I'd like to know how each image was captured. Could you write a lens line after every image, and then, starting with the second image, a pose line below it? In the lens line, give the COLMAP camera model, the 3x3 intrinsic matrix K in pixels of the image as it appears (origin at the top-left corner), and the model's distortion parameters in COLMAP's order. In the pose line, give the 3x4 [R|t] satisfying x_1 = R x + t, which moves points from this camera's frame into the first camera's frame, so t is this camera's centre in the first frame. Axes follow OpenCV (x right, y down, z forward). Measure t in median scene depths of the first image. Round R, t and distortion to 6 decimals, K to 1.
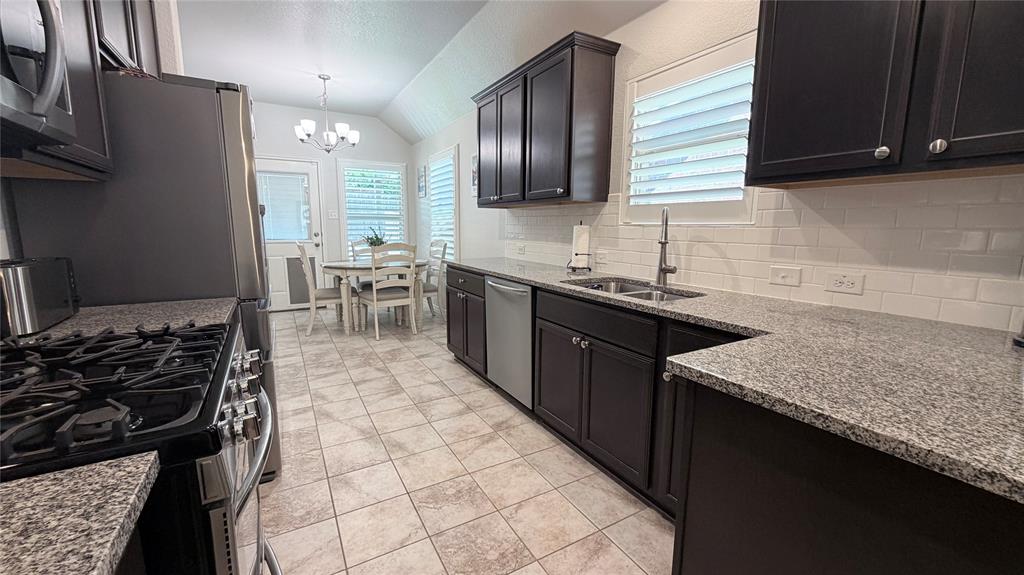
lens RADIAL K [[408.8, 0, 511.8], [0, 408.8, 288.8], [0, 0, 1]] dist [0.001325, -0.000117]
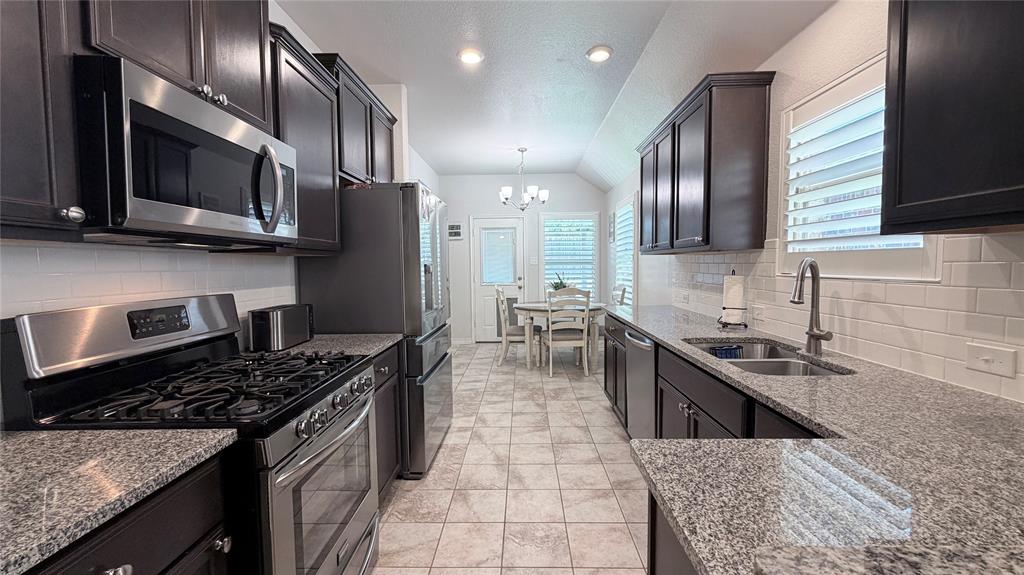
lens RADIAL K [[408.8, 0, 513.1], [0, 408.8, 288.1], [0, 0, 1]] dist [0.001325, -0.000117]
pose [[0.854476, 0.012747, -0.519334, 0.231413], [-0.060874, 0.995269, -0.075729, -0.033349], [0.515911, 0.096322, 0.851209, 0.008218]]
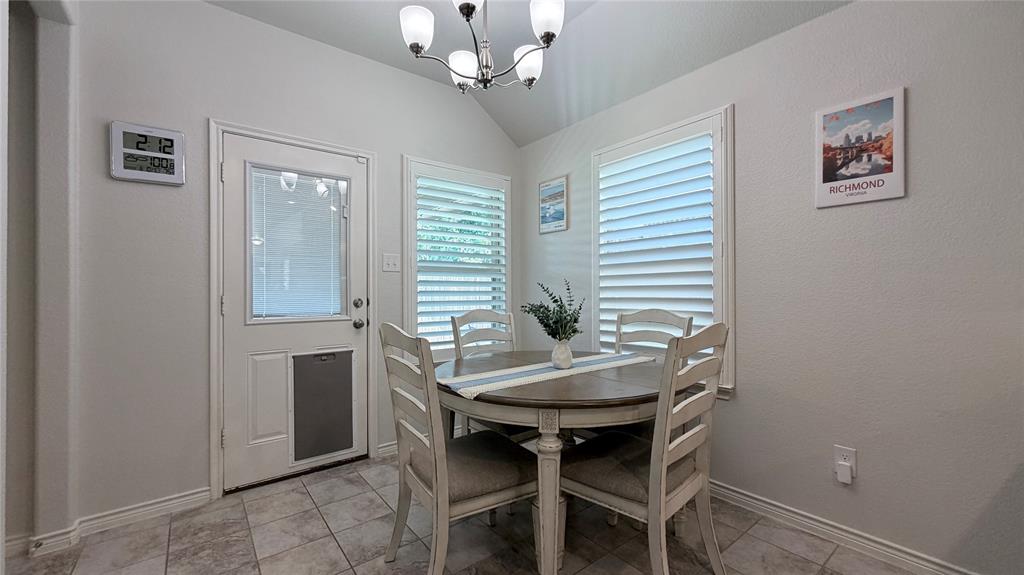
lens RADIAL K [[408.8, 0, 513.0], [0, 408.8, 288.7], [0, 0, 1]] dist [0.001325, -0.000117]
pose [[0.990216, -0.011571, 0.139062, -0.767313], [0.032574, 0.988191, -0.149724, -0.150700], [-0.135688, 0.152789, 0.978900, 1.059813]]
